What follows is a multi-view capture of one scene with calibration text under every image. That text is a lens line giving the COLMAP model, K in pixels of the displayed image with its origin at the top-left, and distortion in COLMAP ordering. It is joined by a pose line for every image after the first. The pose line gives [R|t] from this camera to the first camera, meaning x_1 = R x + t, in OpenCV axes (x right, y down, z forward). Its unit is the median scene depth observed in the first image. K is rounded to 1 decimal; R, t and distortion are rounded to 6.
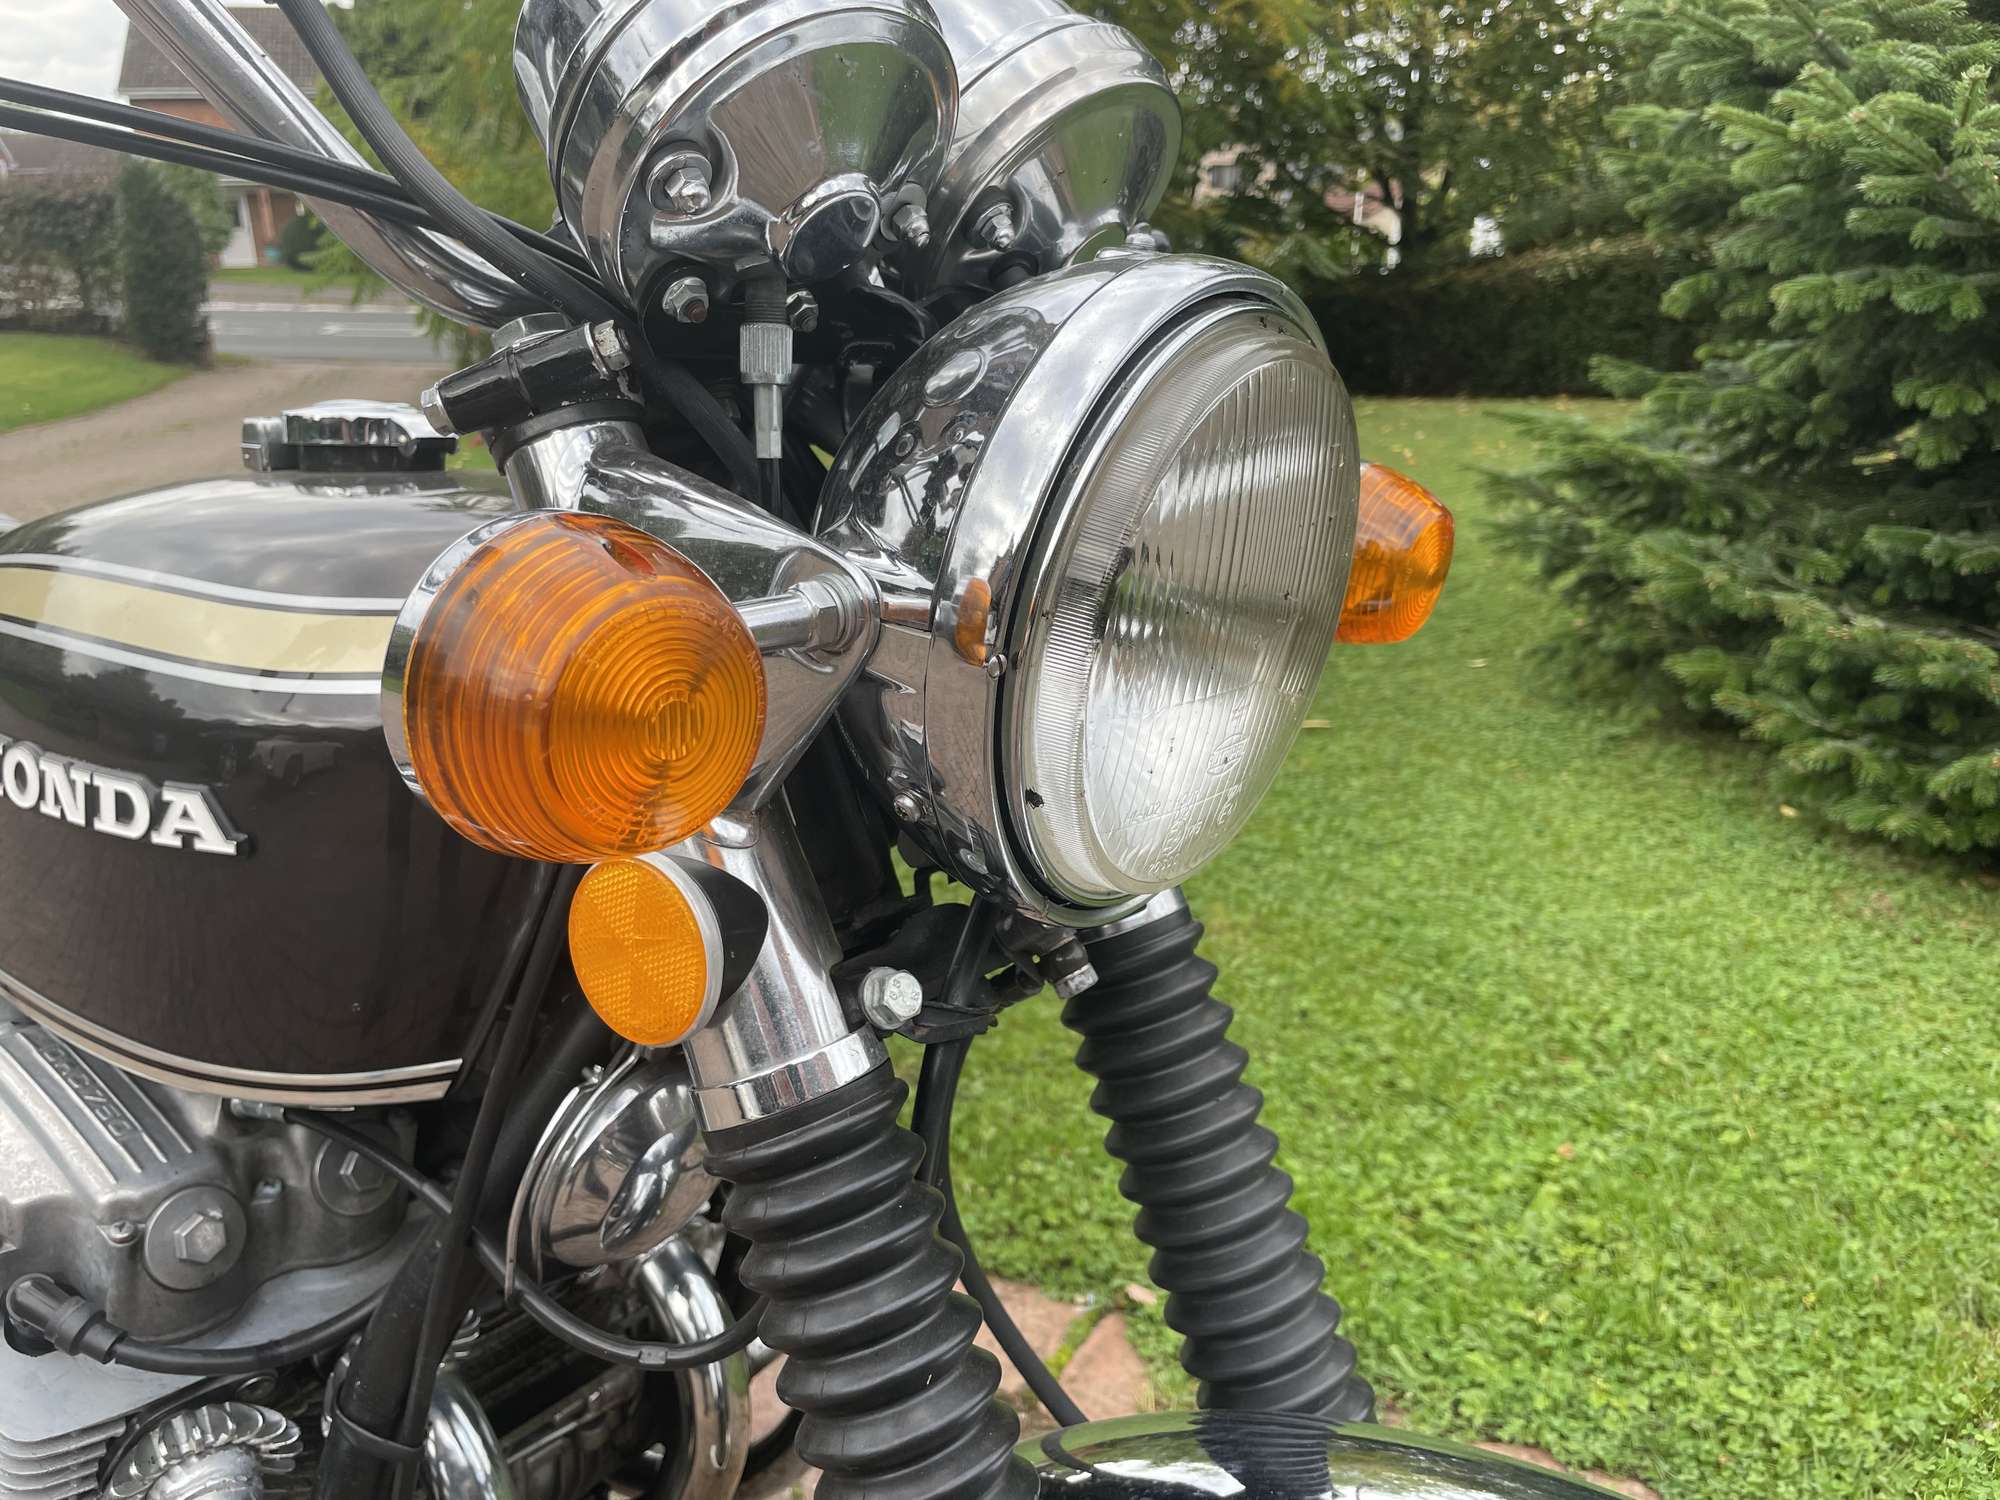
lens RADIAL K [[1549.4, 0, 1007.7], [0, 1549.4, 754.7], [0, 0, 1]] dist [0.077461, -0.122403]
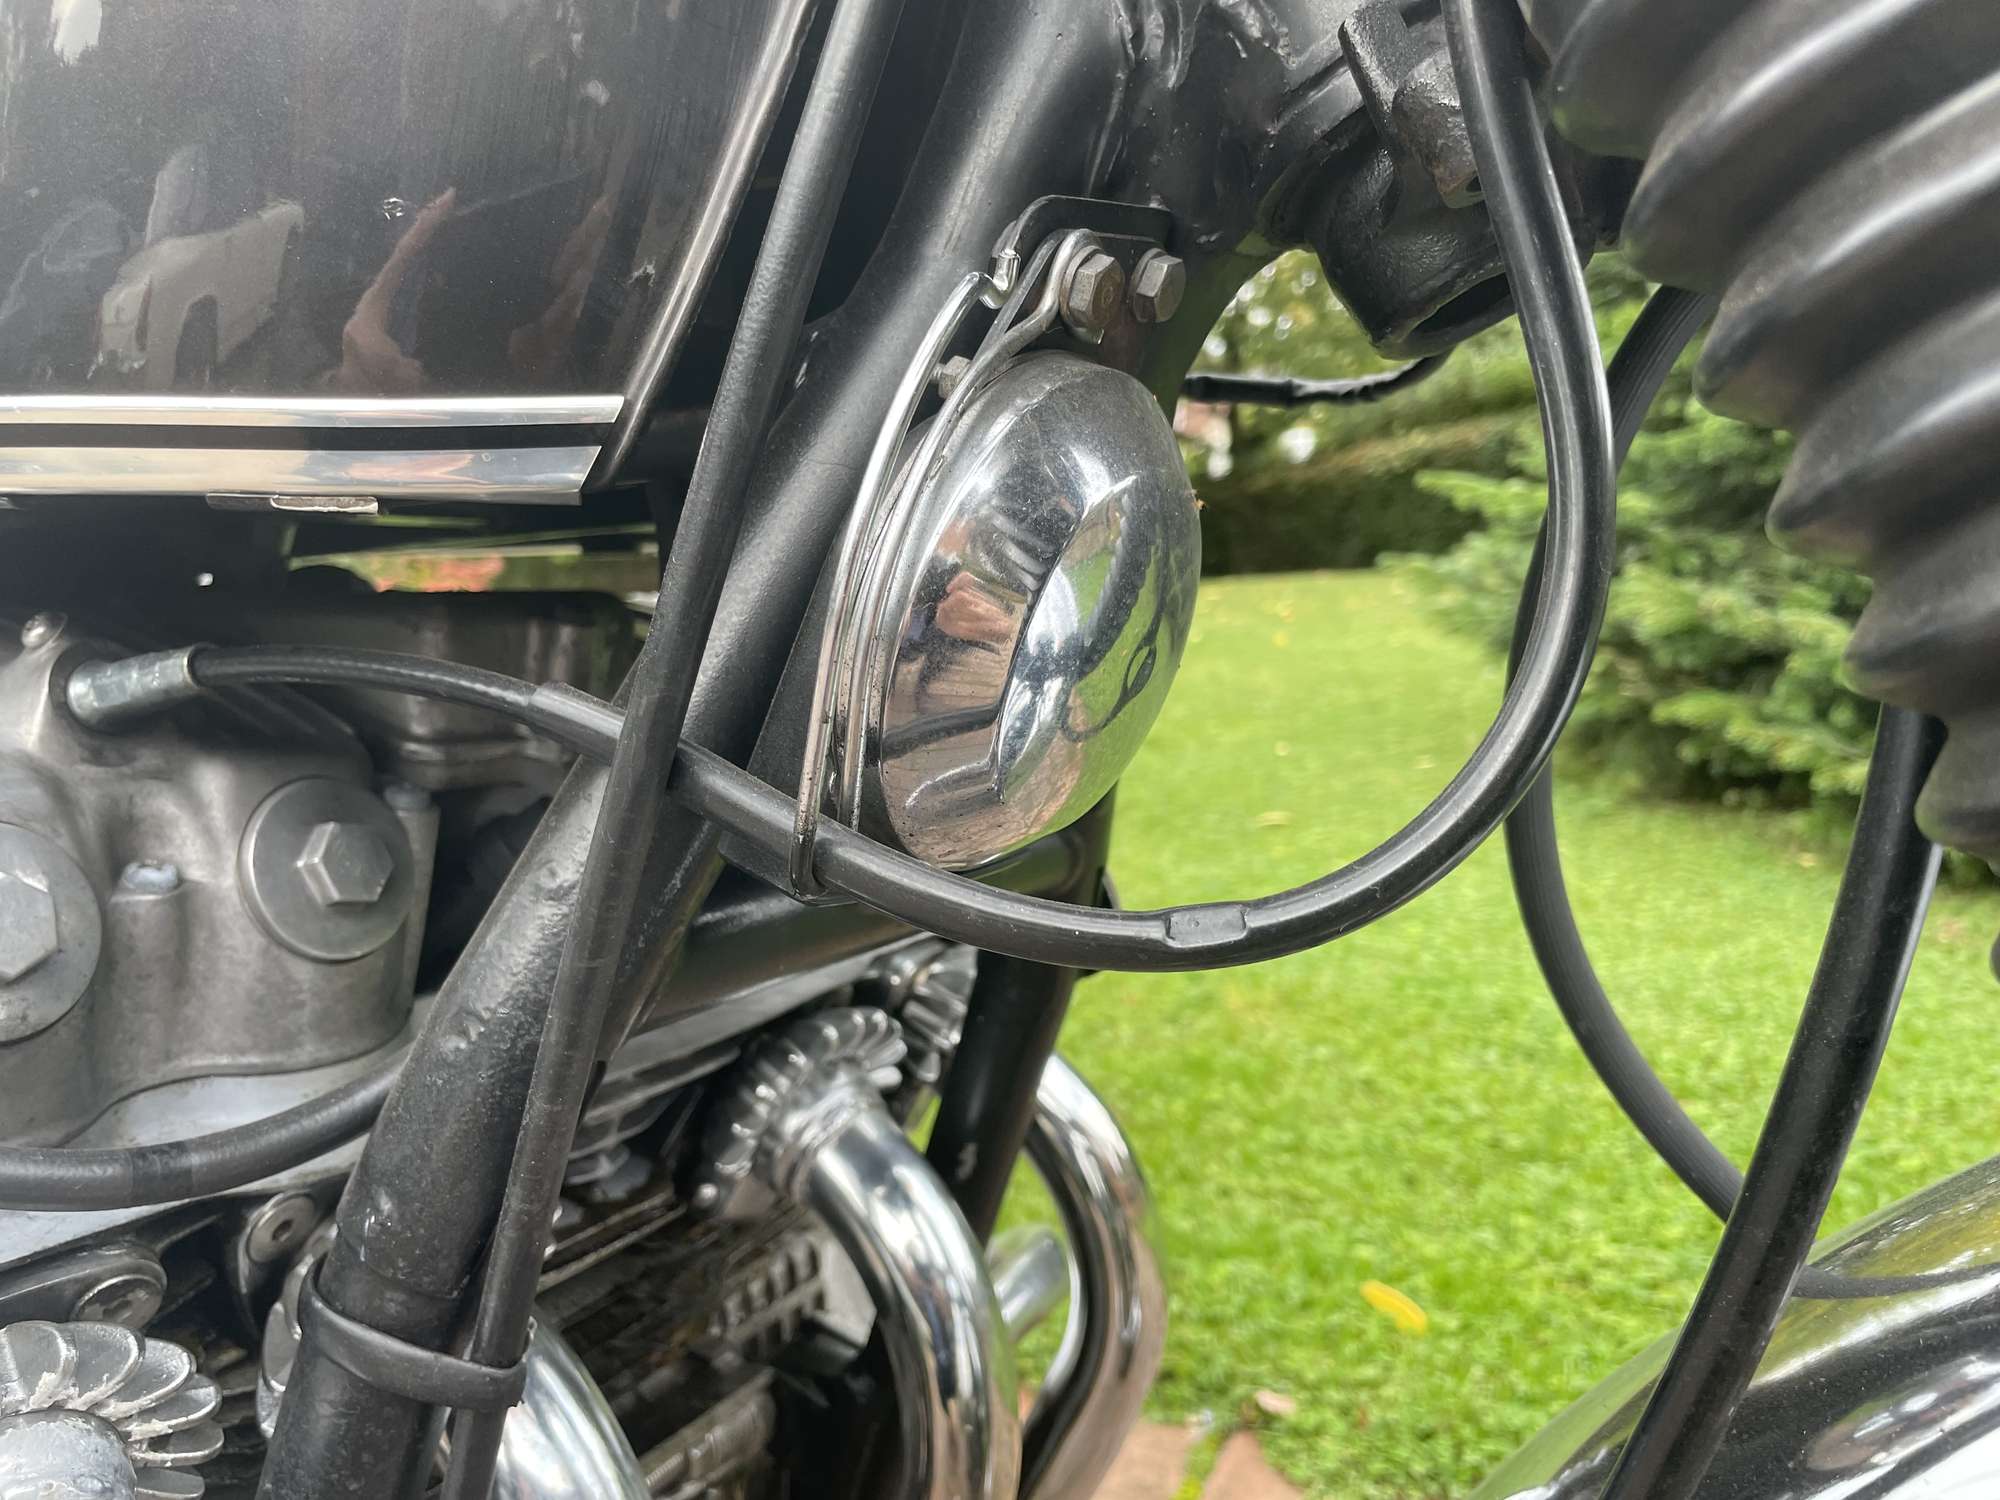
lens RADIAL K [[1560.5, 0, 1001.7], [0, 1560.5, 763.8], [0, 0, 1]] dist [0.077504, -0.122705]
pose [[0.993983, -0.053555, 0.095548, -0.101645], [0.066432, 0.988322, -0.137138, 0.128420], [-0.087088, 0.142660, 0.985933, 0.196907]]
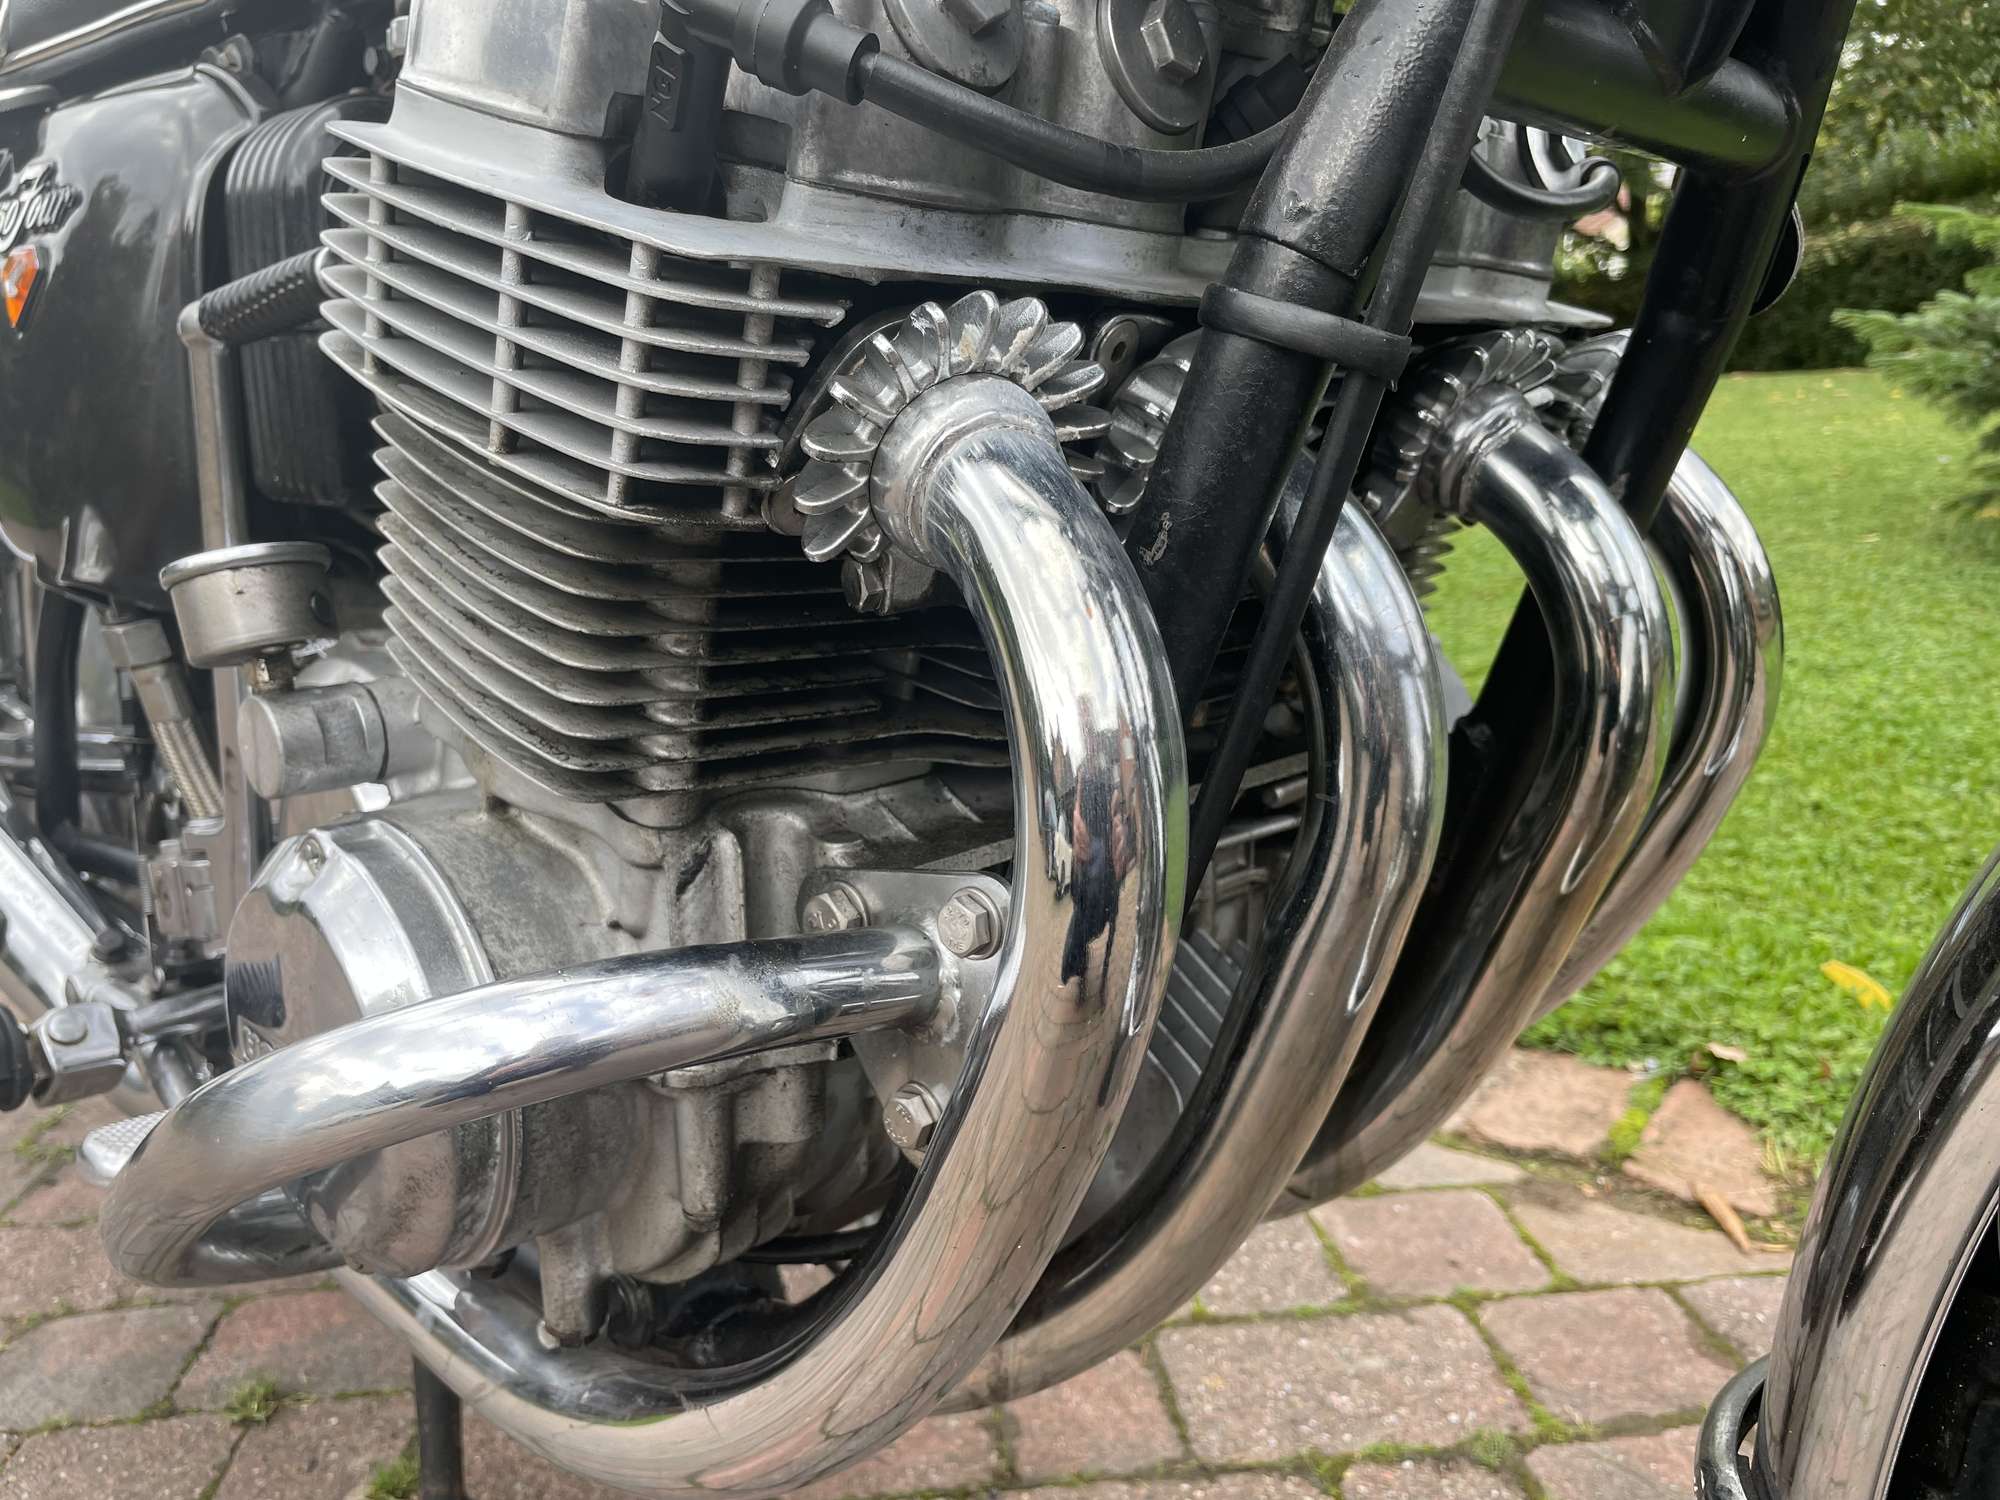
lens RADIAL K [[1560.5, 0, 1001.7], [0, 1560.5, 763.8], [0, 0, 1]] dist [0.077504, -0.122705]
pose [[0.992449, -0.013748, -0.121882, -0.165082], [0.009051, 0.999198, -0.039003, 0.222874], [0.122320, 0.037606, 0.991778, 0.177933]]
